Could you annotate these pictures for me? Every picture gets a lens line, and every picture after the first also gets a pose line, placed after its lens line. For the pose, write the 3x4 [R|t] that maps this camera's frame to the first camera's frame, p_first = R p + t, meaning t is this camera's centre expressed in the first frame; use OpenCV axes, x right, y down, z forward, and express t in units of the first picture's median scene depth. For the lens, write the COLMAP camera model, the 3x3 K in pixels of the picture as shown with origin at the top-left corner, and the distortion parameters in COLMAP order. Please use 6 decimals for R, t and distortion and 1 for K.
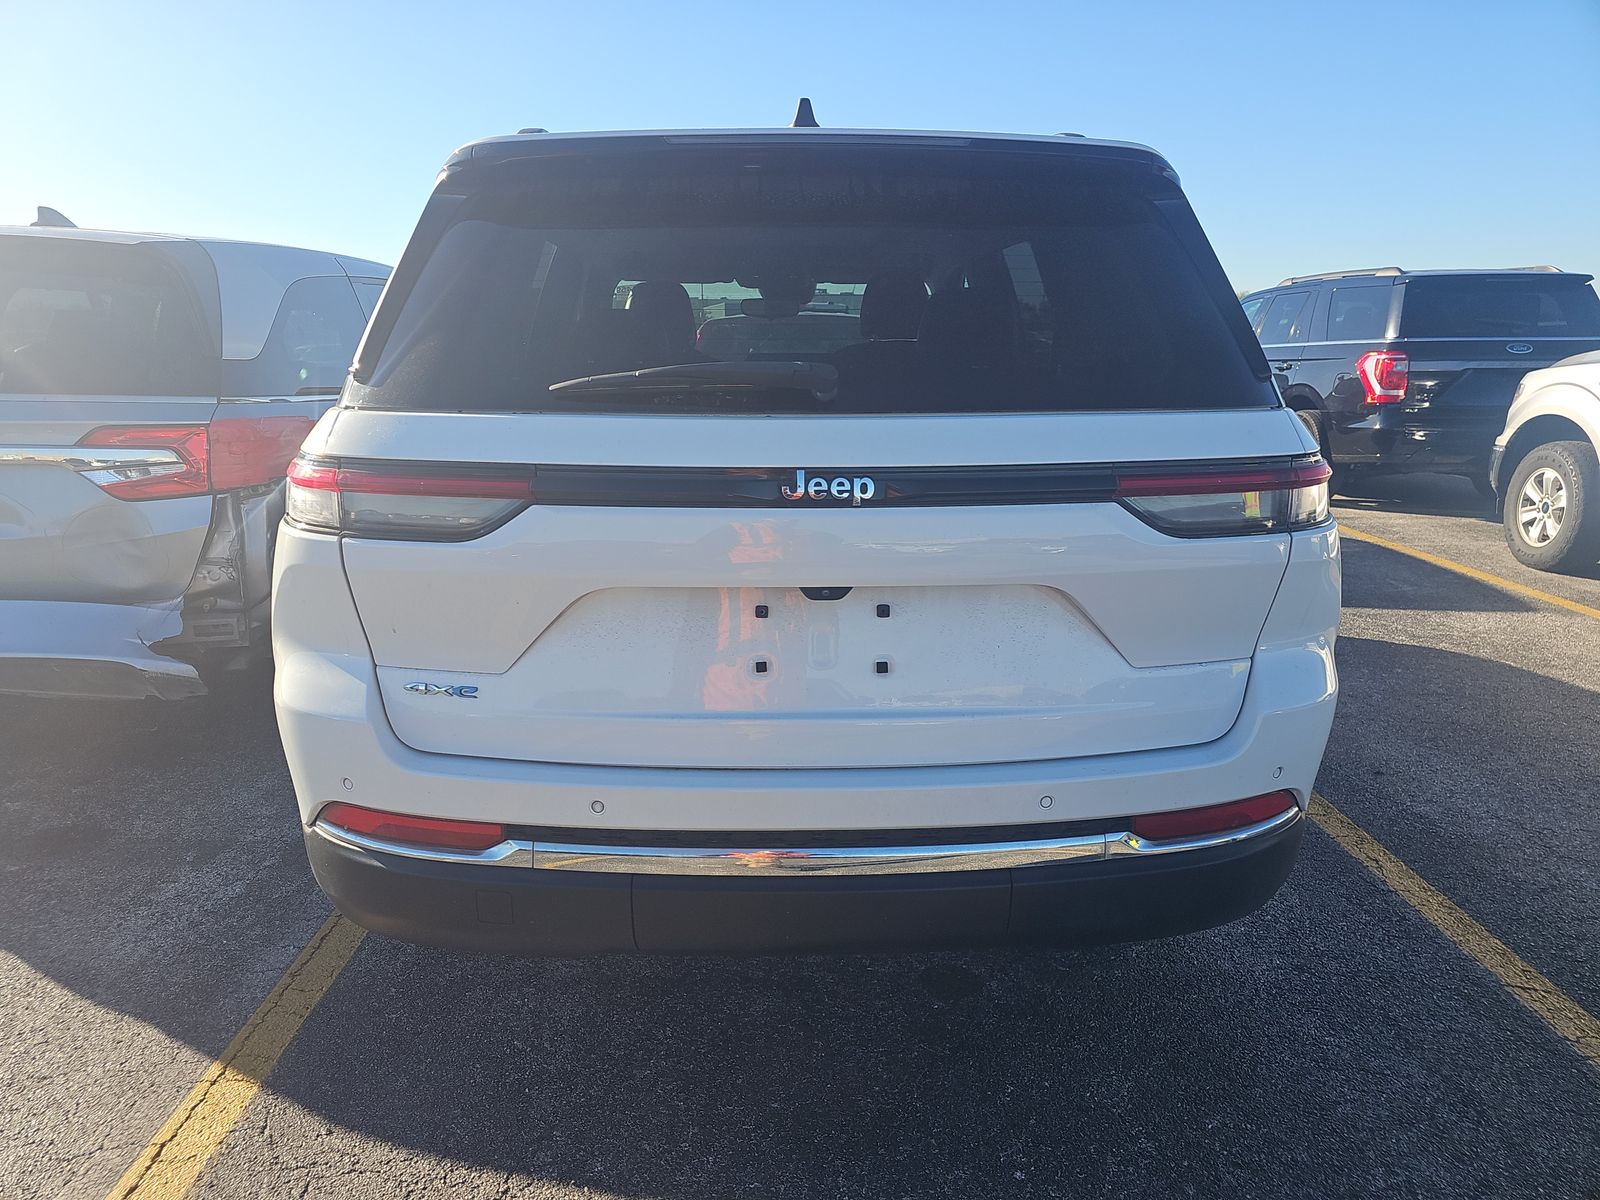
lens RADIAL K [[1072.2, 0, 801.8], [0, 1072.2, 593.9], [0, 0, 1]] dist [0.047308, -0.019853]
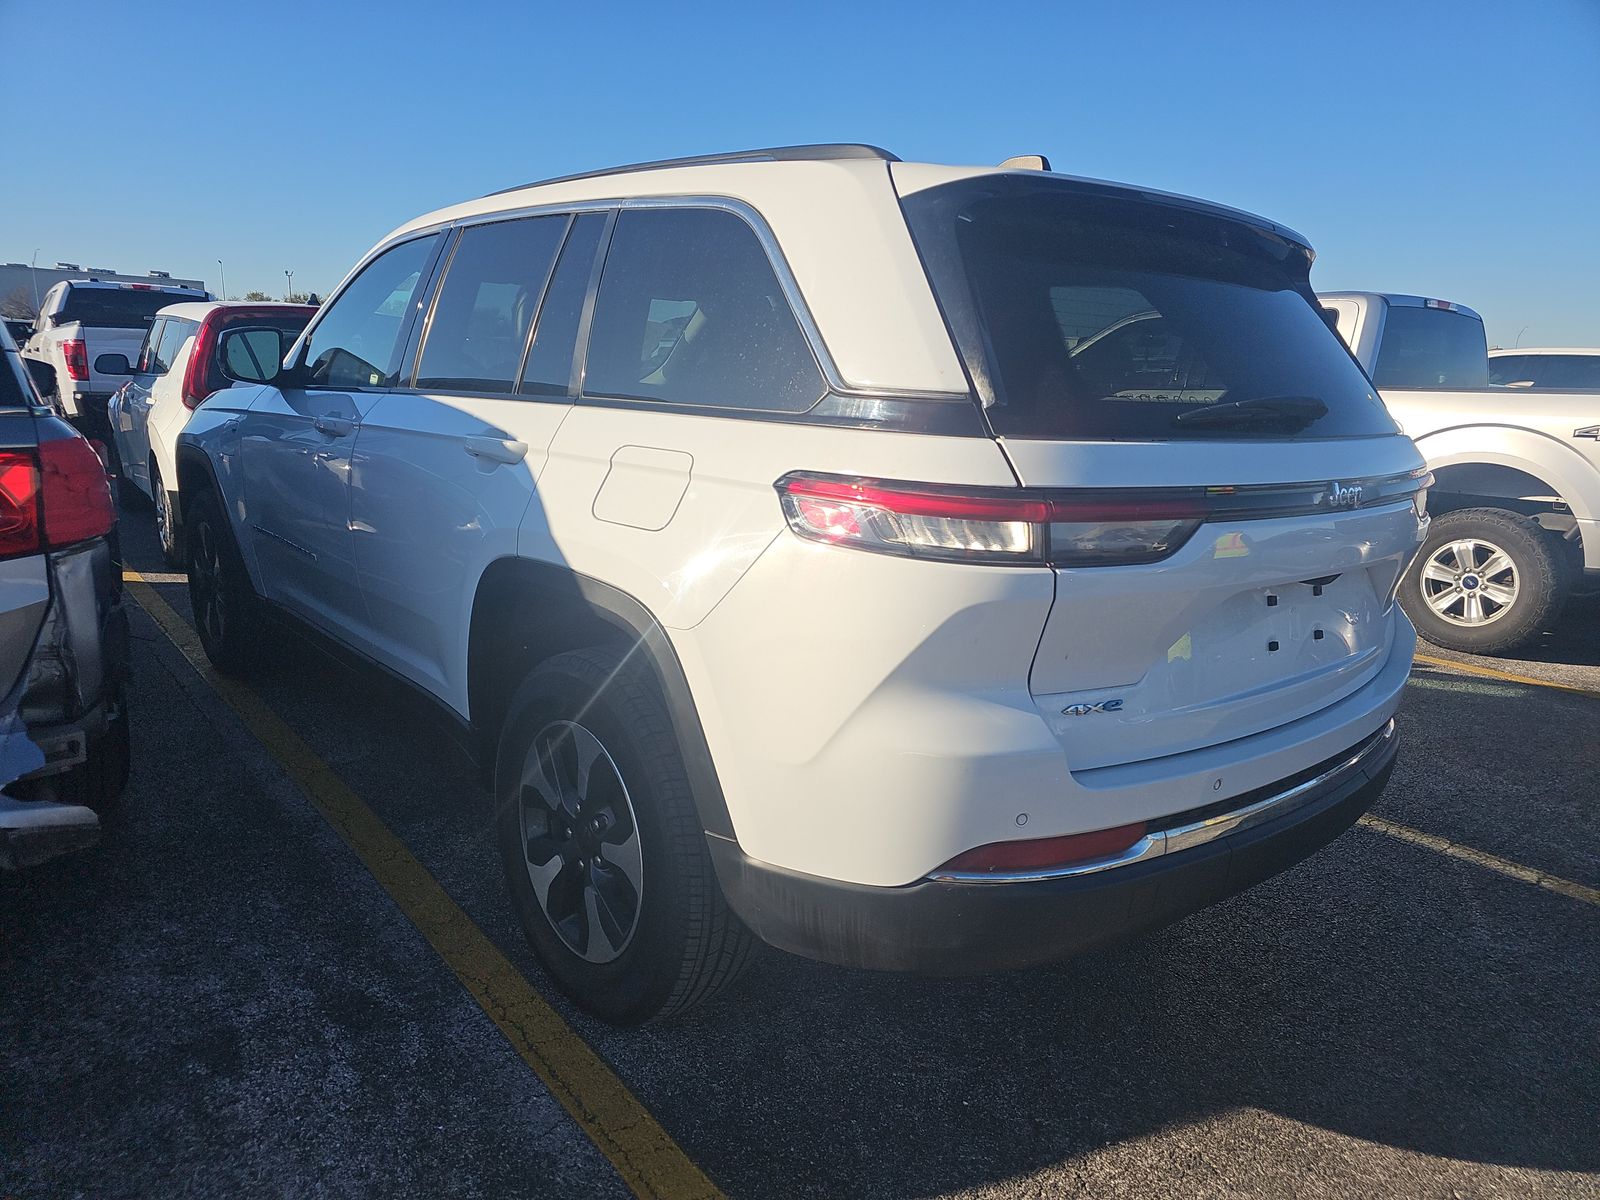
lens RADIAL K [[1072.2, 0, 802.3], [0, 1072.2, 606.1], [0, 0, 1]] dist [0.047308, -0.019853]
pose [[0.777160, -0.104402, 0.620582, -1.193050], [0.099190, 0.994138, 0.043029, -0.081384], [-0.621437, 0.028115, 0.782960, 0.361892]]
